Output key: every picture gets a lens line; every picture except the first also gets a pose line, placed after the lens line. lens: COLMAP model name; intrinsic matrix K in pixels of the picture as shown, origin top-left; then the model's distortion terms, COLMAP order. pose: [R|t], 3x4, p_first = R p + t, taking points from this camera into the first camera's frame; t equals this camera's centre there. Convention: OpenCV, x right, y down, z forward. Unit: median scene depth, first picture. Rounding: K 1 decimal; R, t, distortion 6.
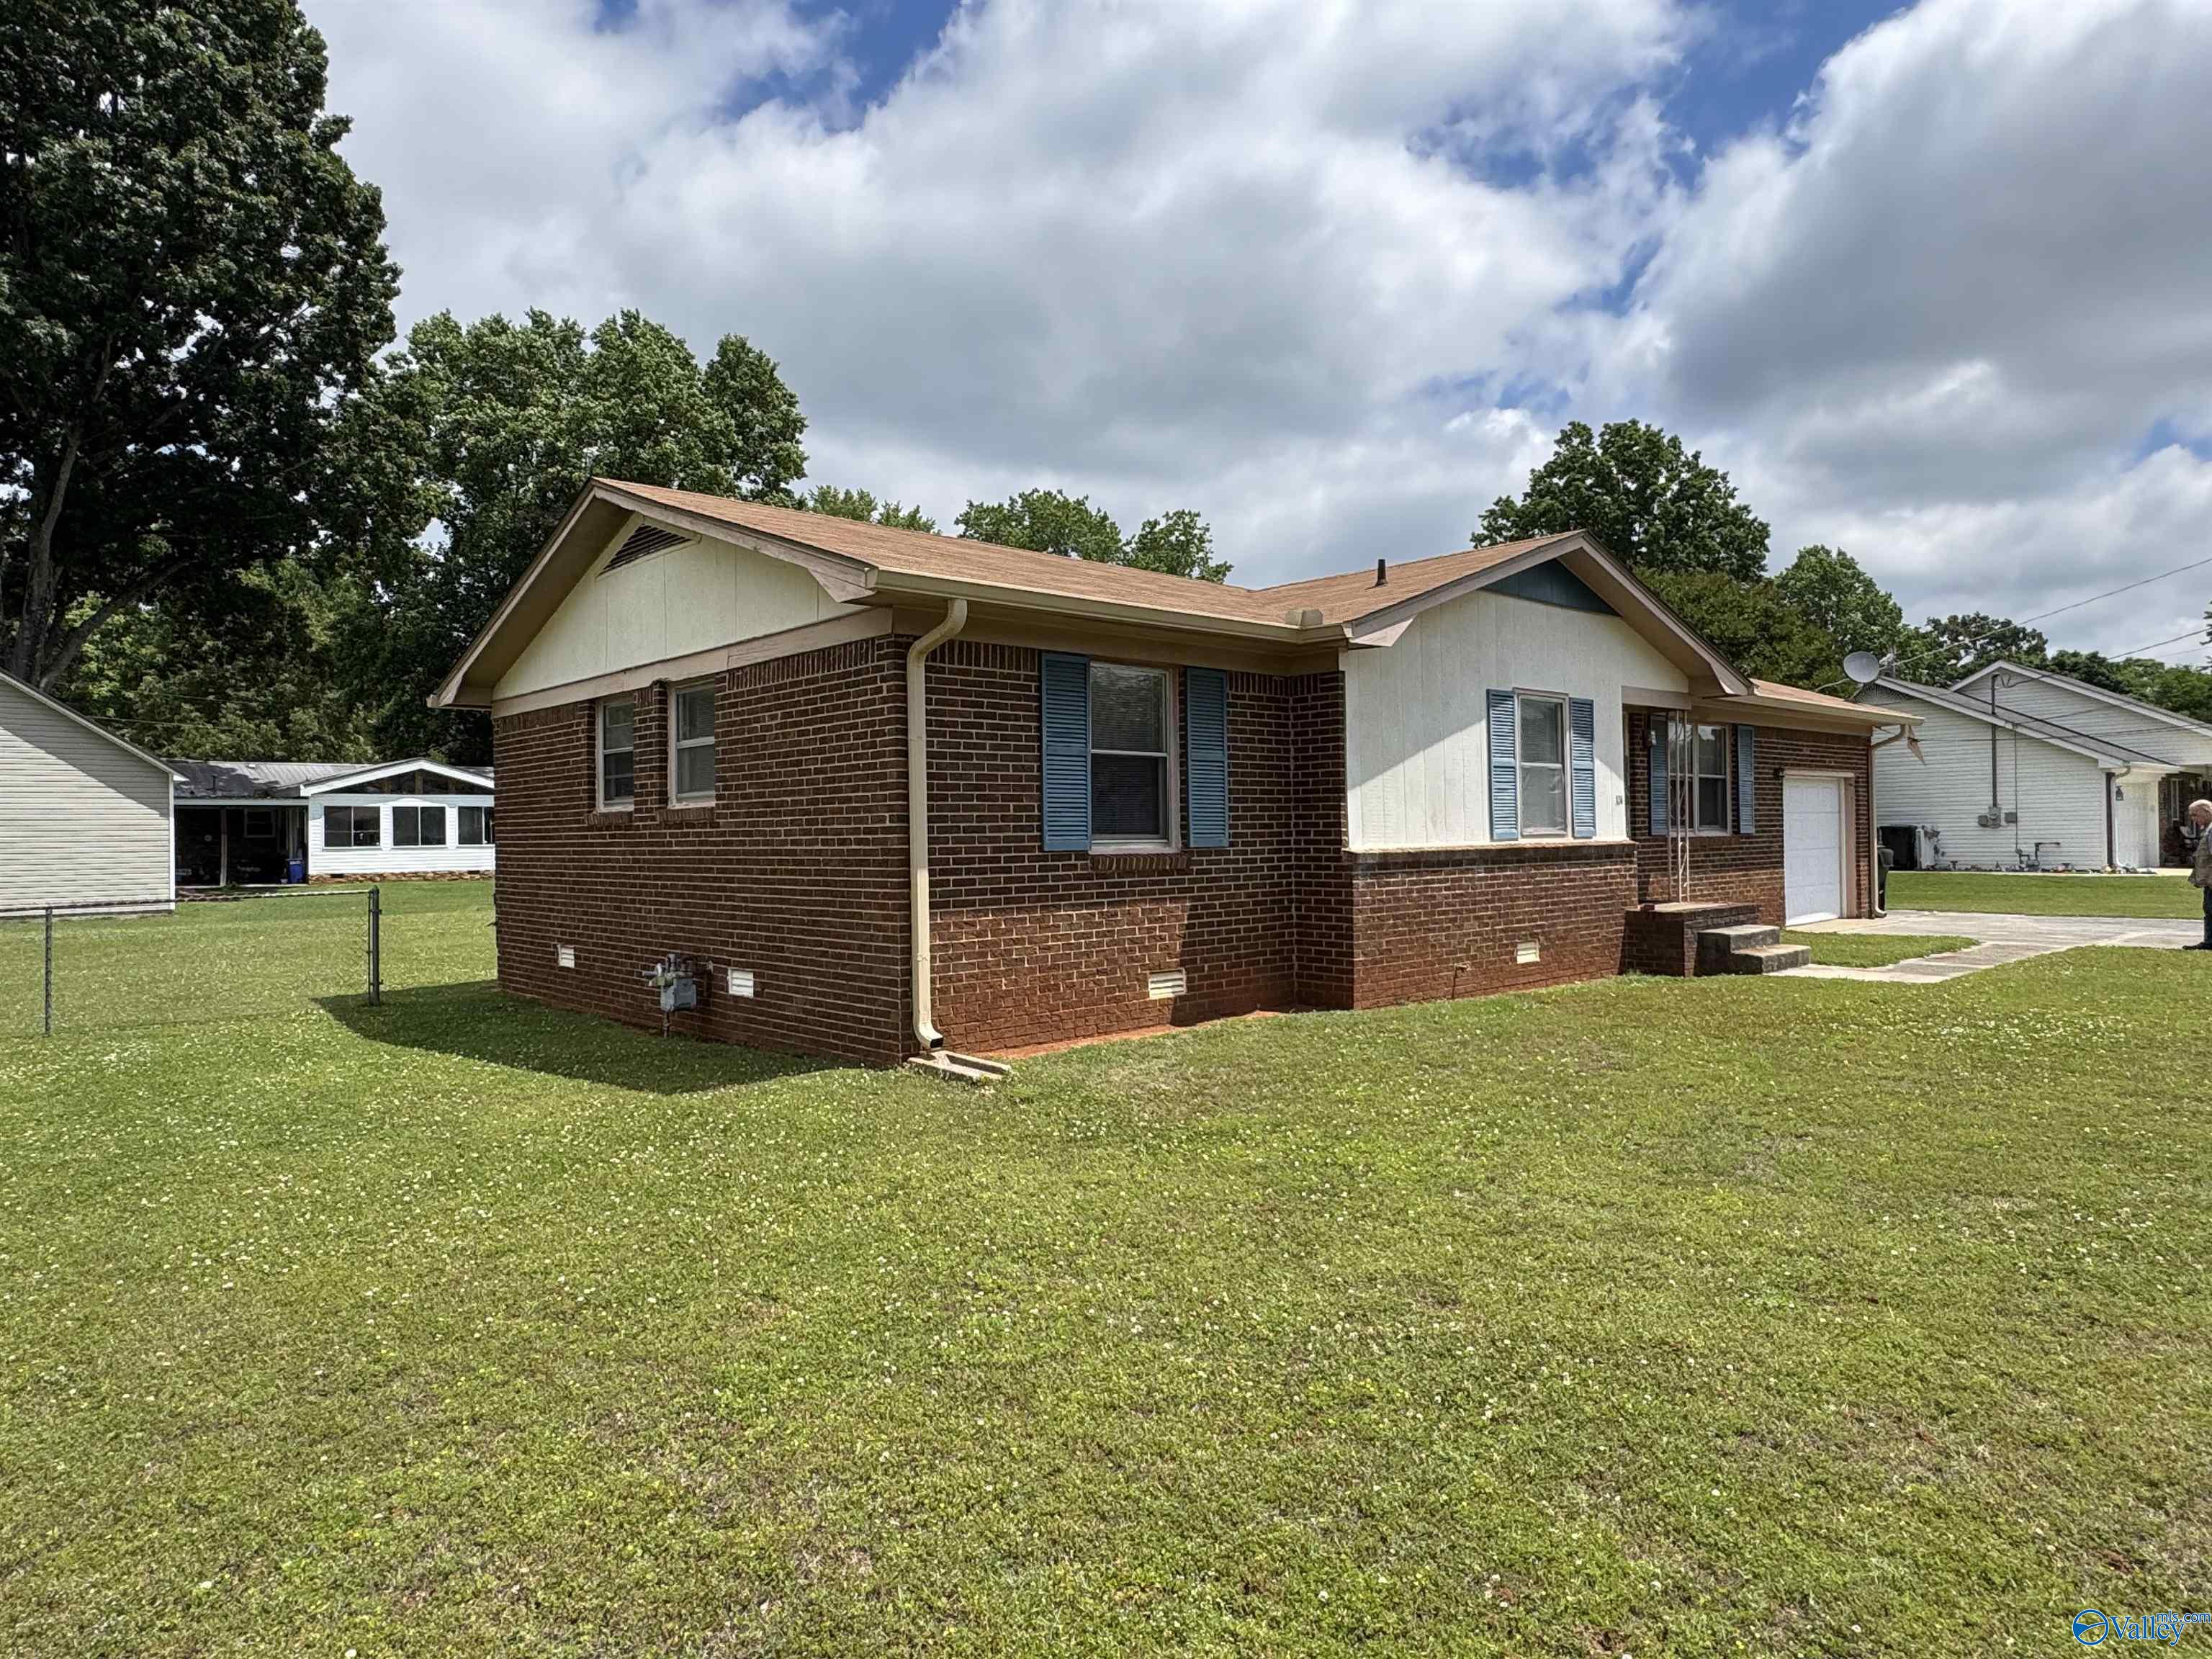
lens RADIAL K [[1351.3, 0, 1118.2], [0, 1351.3, 827.3], [0, 0, 1]] dist [-0.001864, 0.001290]
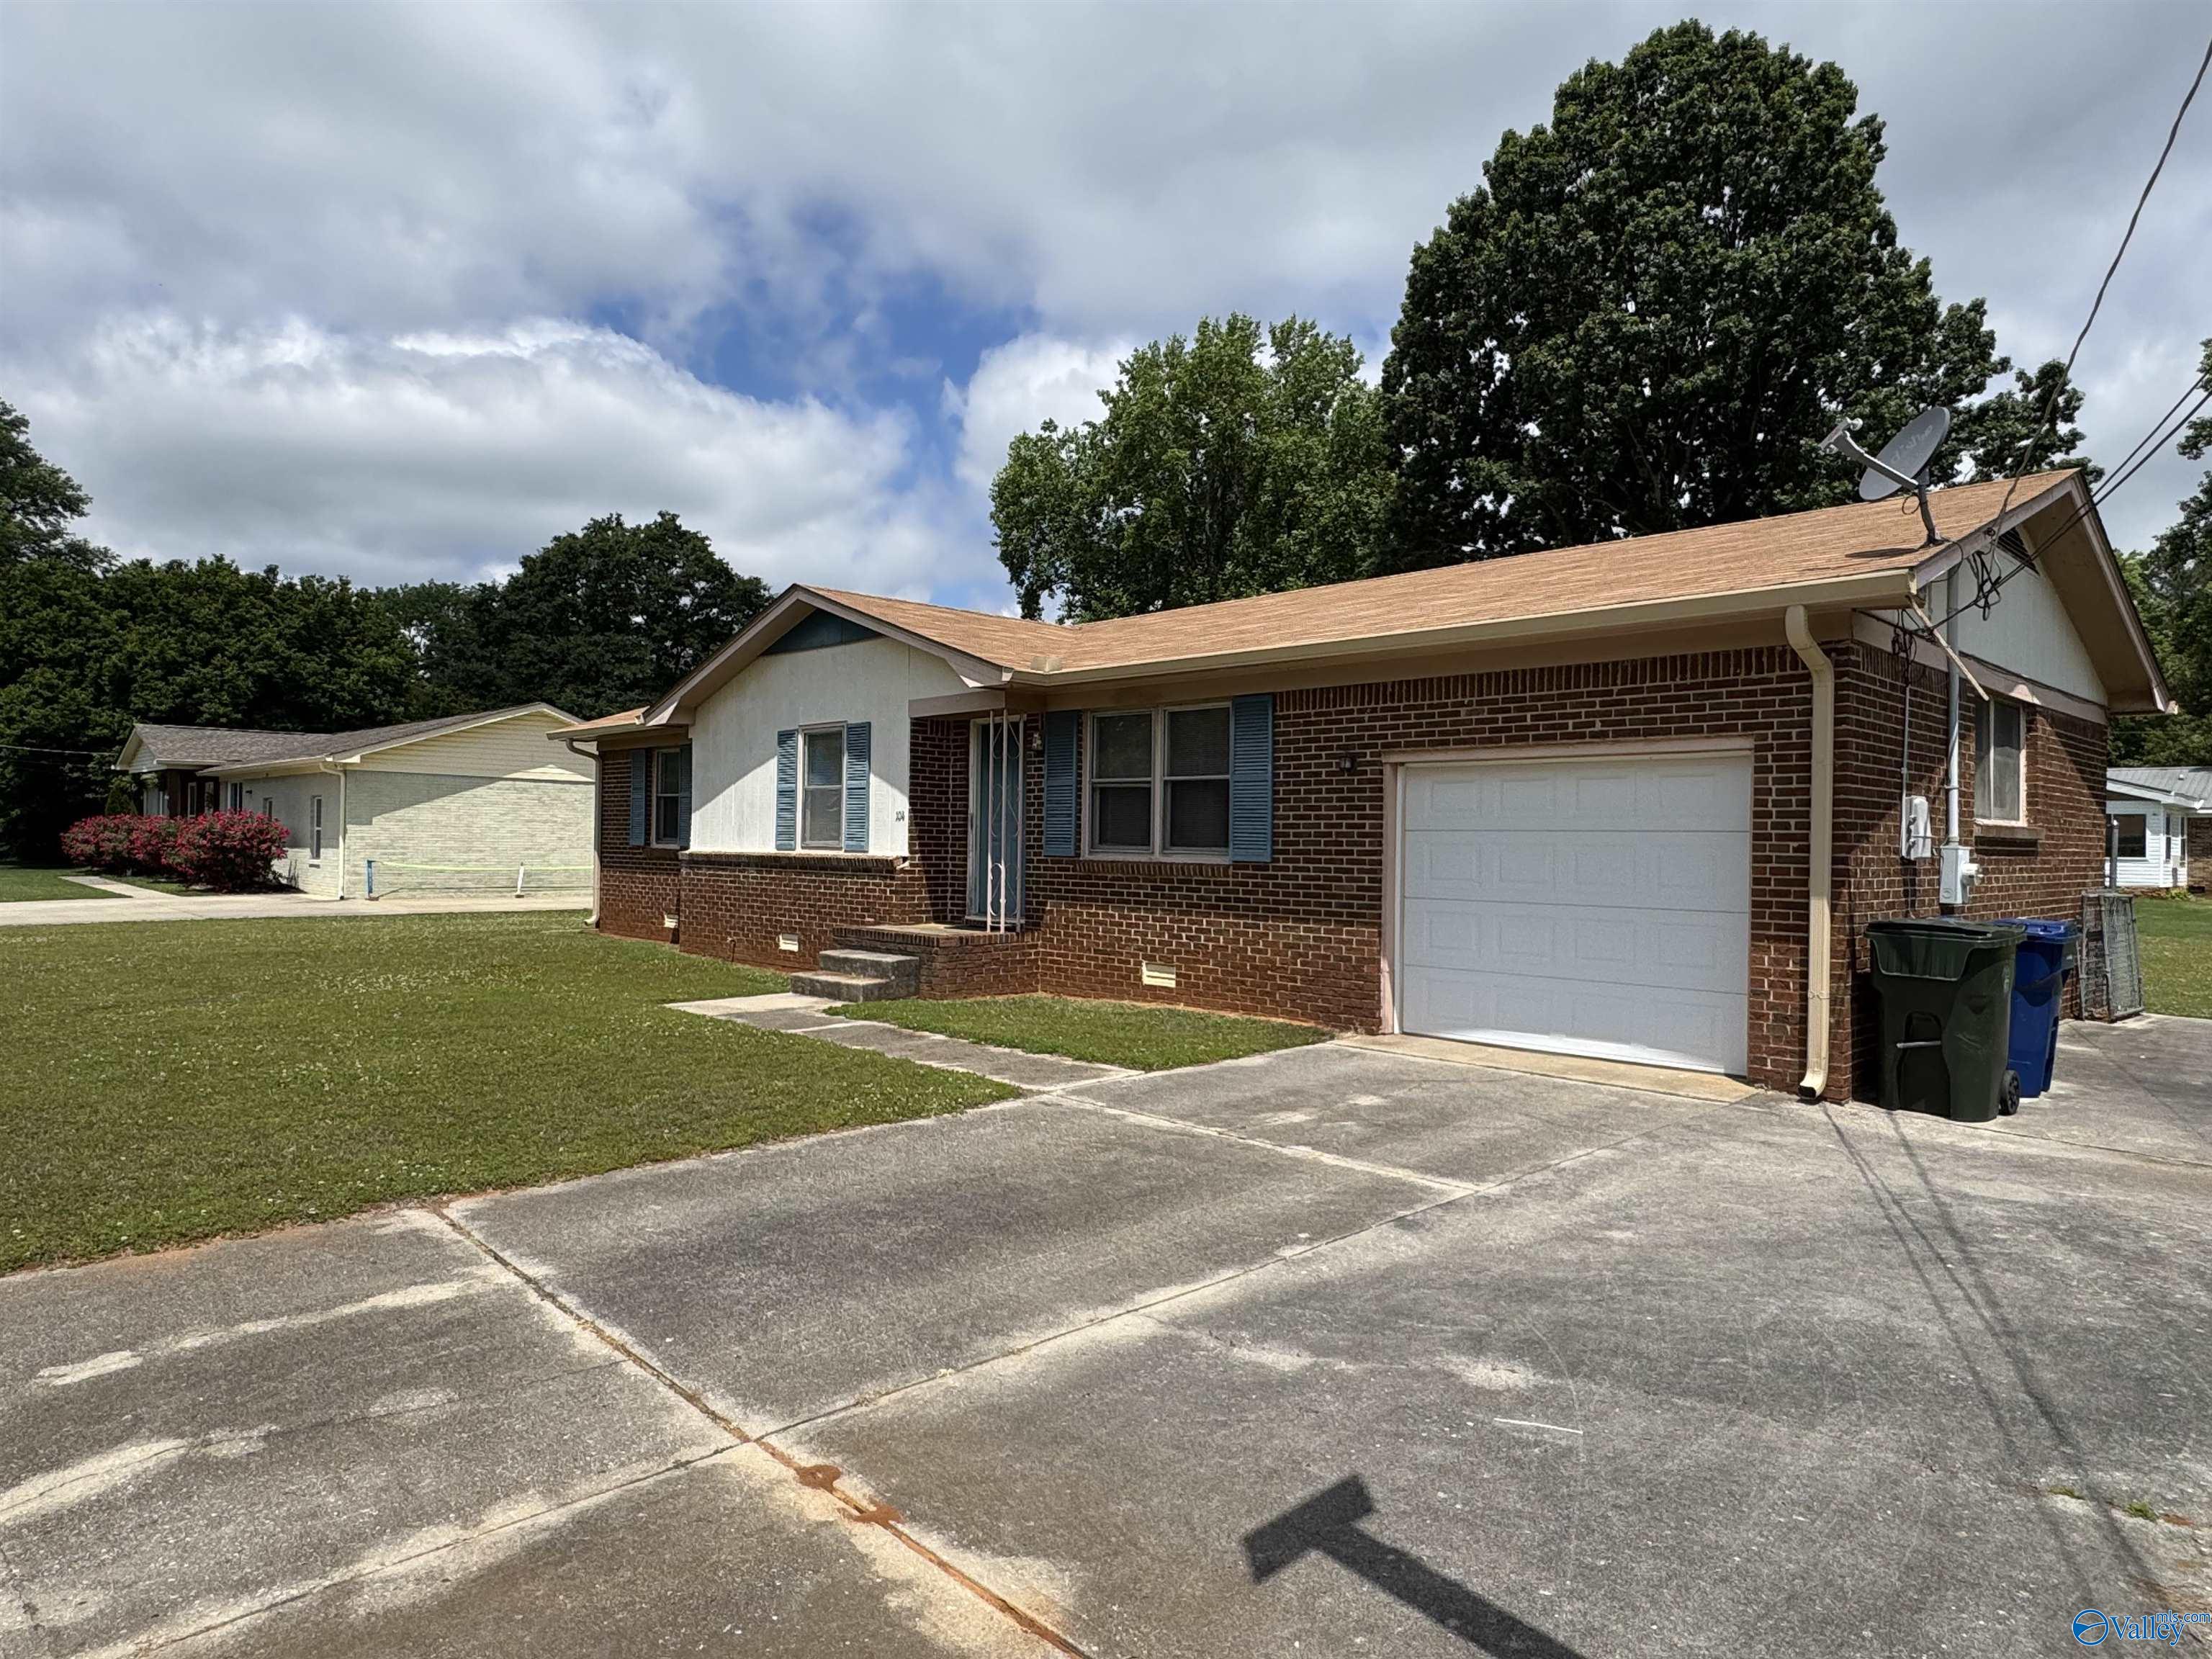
lens RADIAL K [[1351.3, 0, 1118.2], [0, 1351.3, 827.3], [0, 0, 1]] dist [-0.001864, 0.001290]
pose [[0.029329, 0.008480, -0.999534, 1.549039], [-0.007115, 0.999940, 0.008274, -0.024025], [0.999544, 0.006869, 0.029388, 1.273786]]
